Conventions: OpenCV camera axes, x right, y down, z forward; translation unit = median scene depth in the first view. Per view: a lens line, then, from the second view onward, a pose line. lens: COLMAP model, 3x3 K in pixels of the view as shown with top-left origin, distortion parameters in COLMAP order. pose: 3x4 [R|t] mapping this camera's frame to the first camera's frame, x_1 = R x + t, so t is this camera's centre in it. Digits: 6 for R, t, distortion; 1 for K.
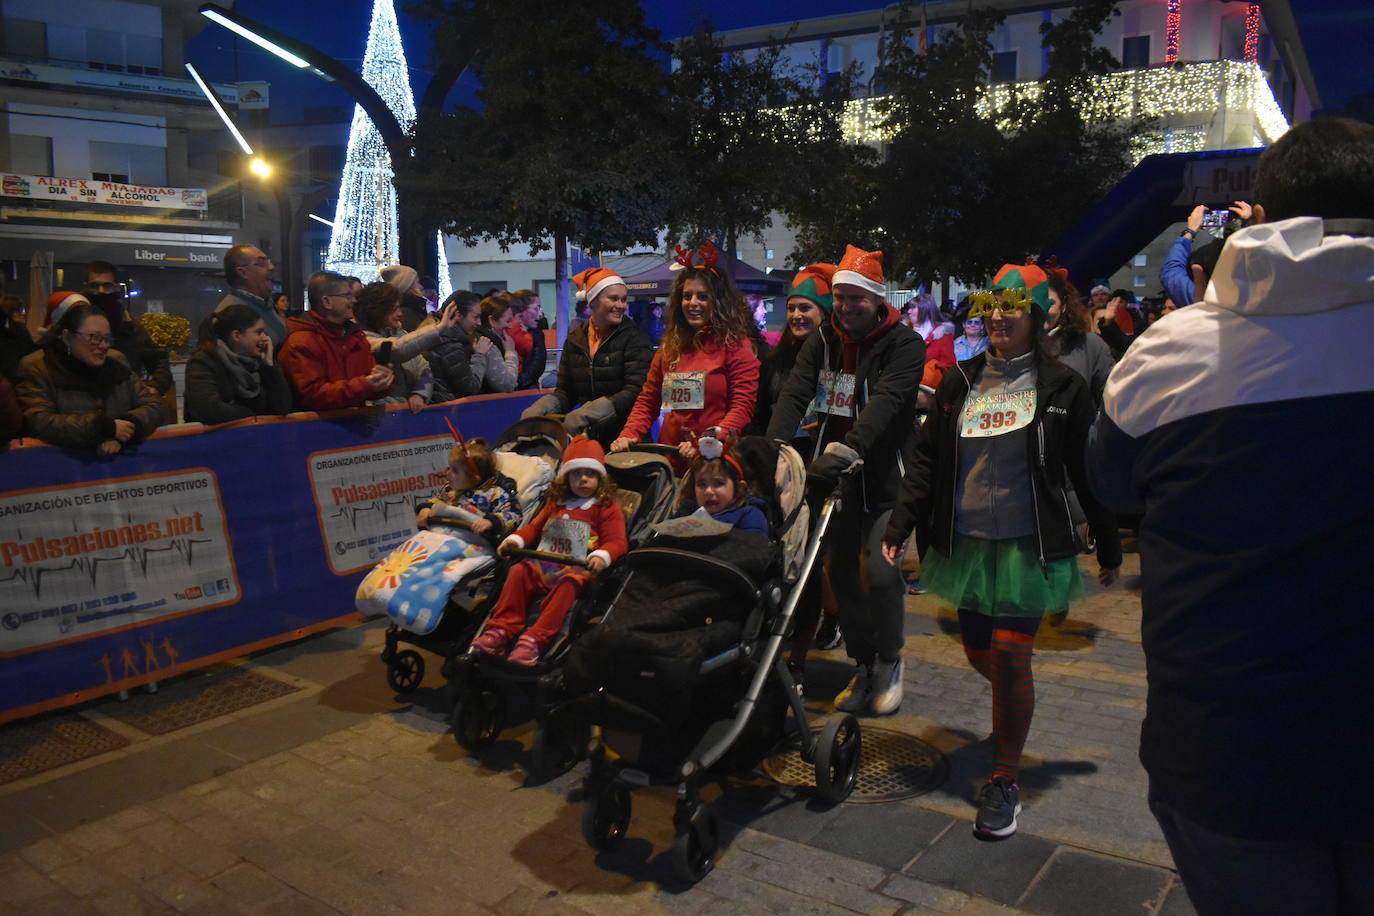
lens RADIAL K [[1044.7, 0, 683.5], [0, 1044.7, 460.2], [0, 0, 1]] dist [-0.023879, 0.013394]
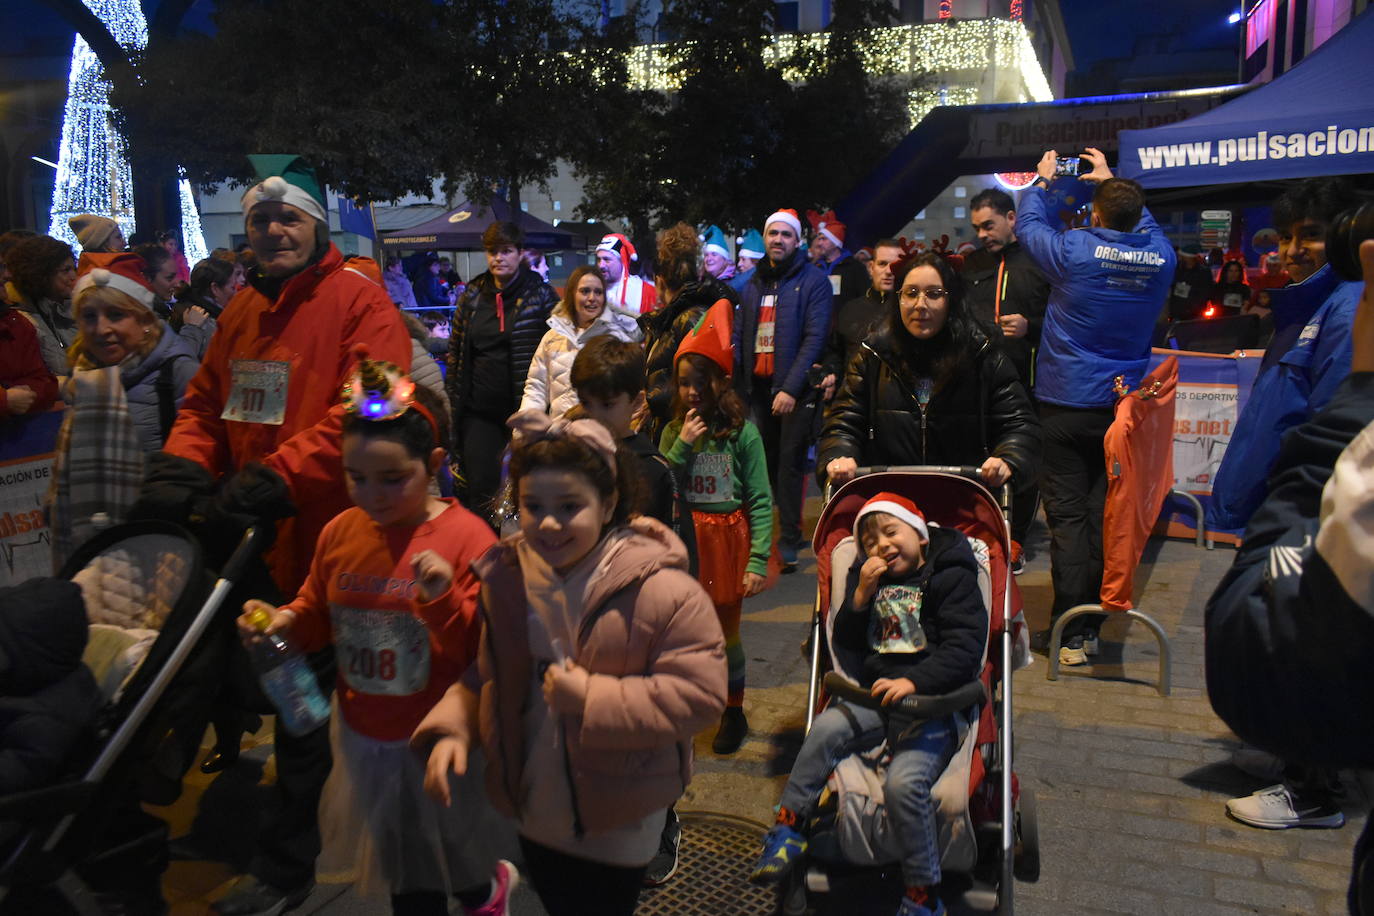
lens RADIAL K [[1044.7, 0, 682.8], [0, 1044.7, 459.0], [0, 0, 1]] dist [-0.023879, 0.013394]
pose [[0.980477, -0.039762, 0.192572, 0.003237], [0.031413, 0.998437, 0.046219, -0.006644], [-0.194109, -0.039267, 0.980194, 0.035307]]
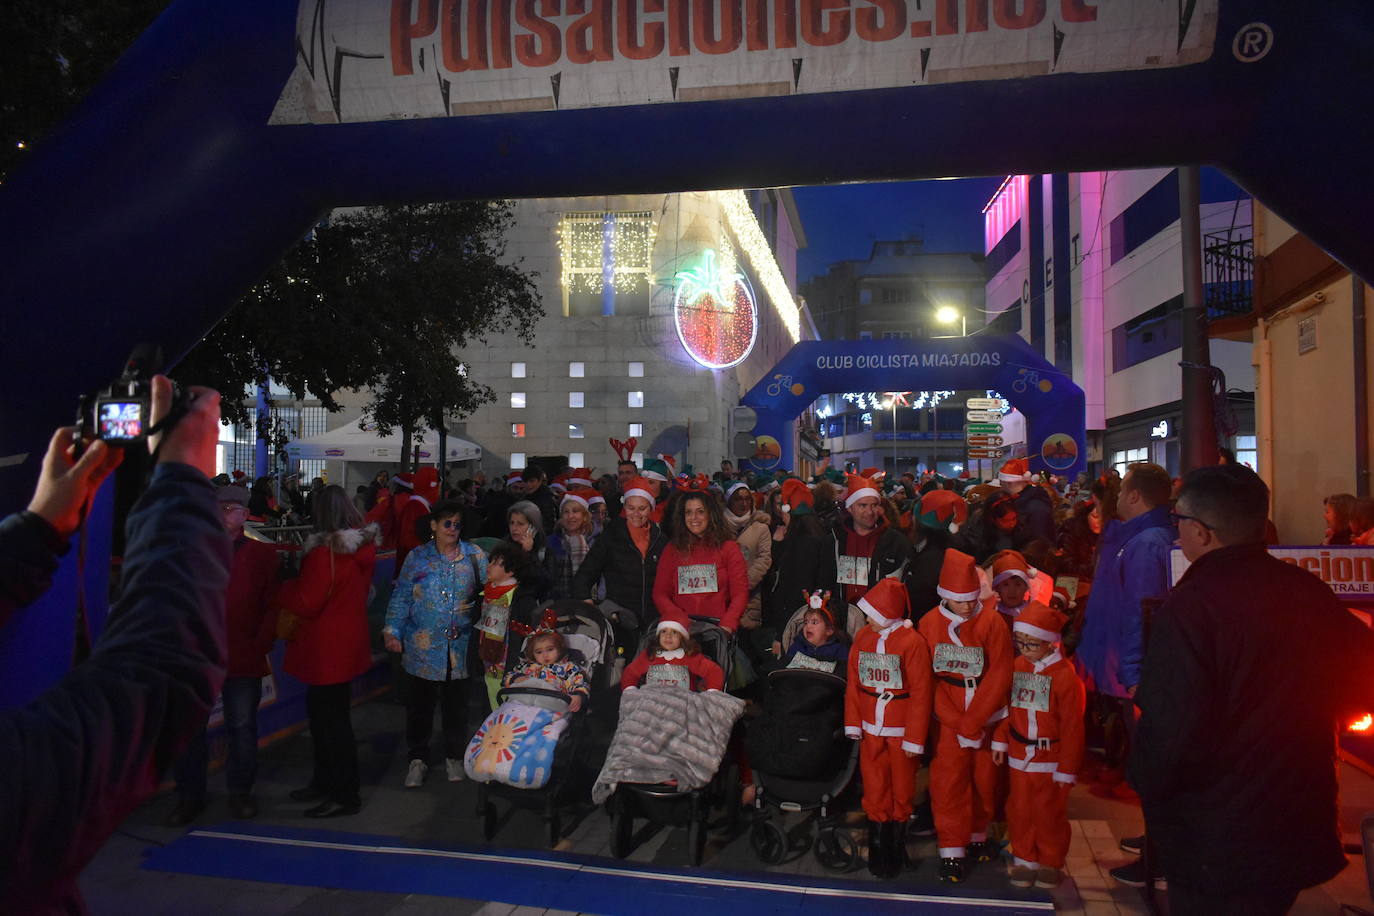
lens RADIAL K [[1044.7, 0, 683.0], [0, 1044.7, 453.4], [0, 0, 1]] dist [-0.023879, 0.013394]
pose [[0.915964, 0.018596, 0.400829, 0.289876], [0.041237, 0.989274, -0.140130, -0.075020], [-0.399136, 0.144883, 0.905373, 0.456935]]
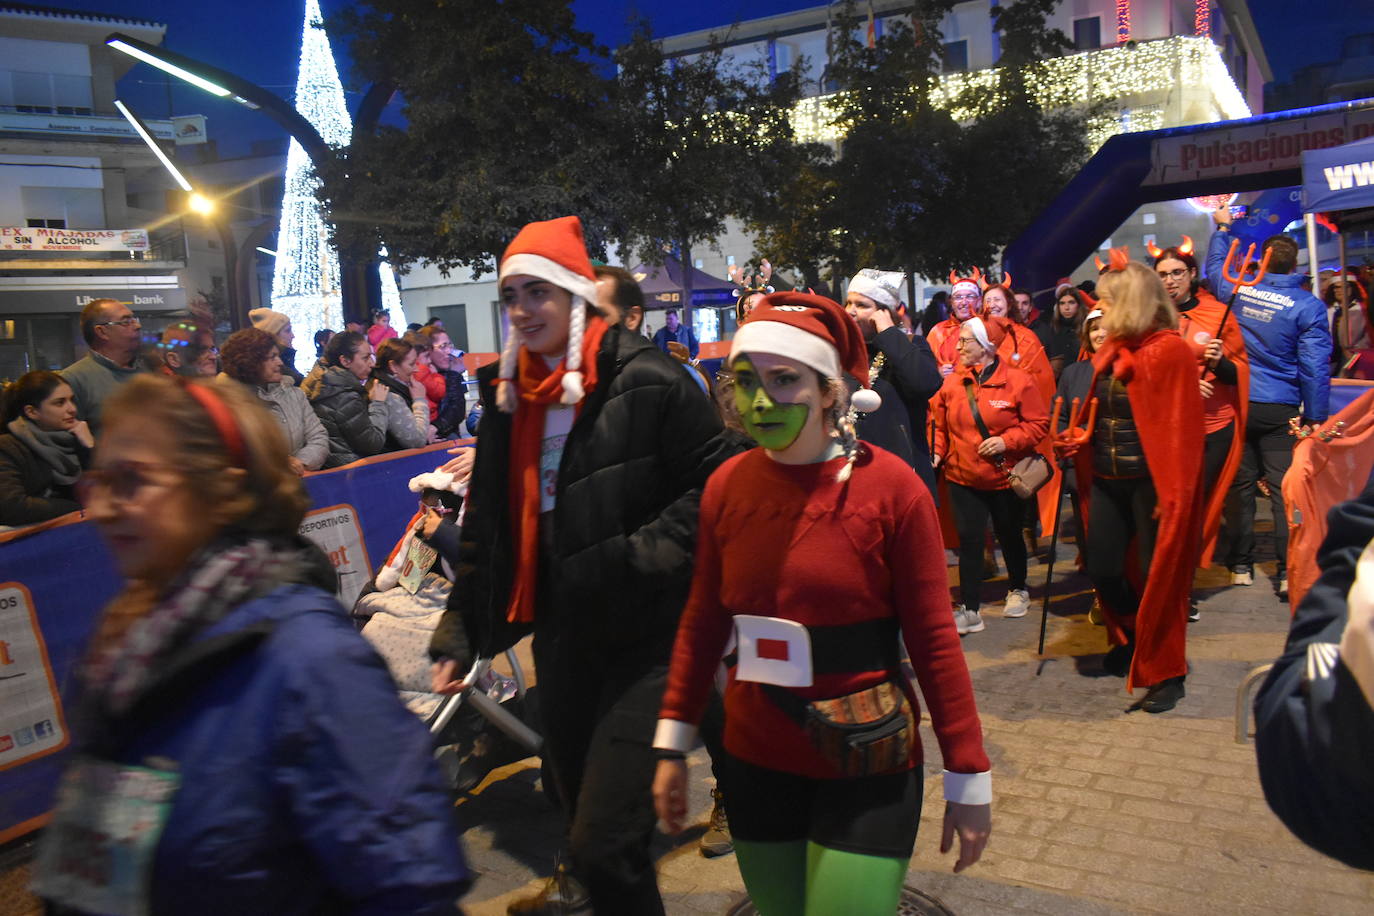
lens RADIAL K [[1044.7, 0, 683.9], [0, 1044.7, 462.5], [0, 0, 1]] dist [-0.023879, 0.013394]
pose [[0.997637, -0.065050, 0.022104, 0.007446], [0.065190, 0.997857, -0.005679, -0.007983], [-0.021687, 0.007106, 0.999740, 0.032614]]
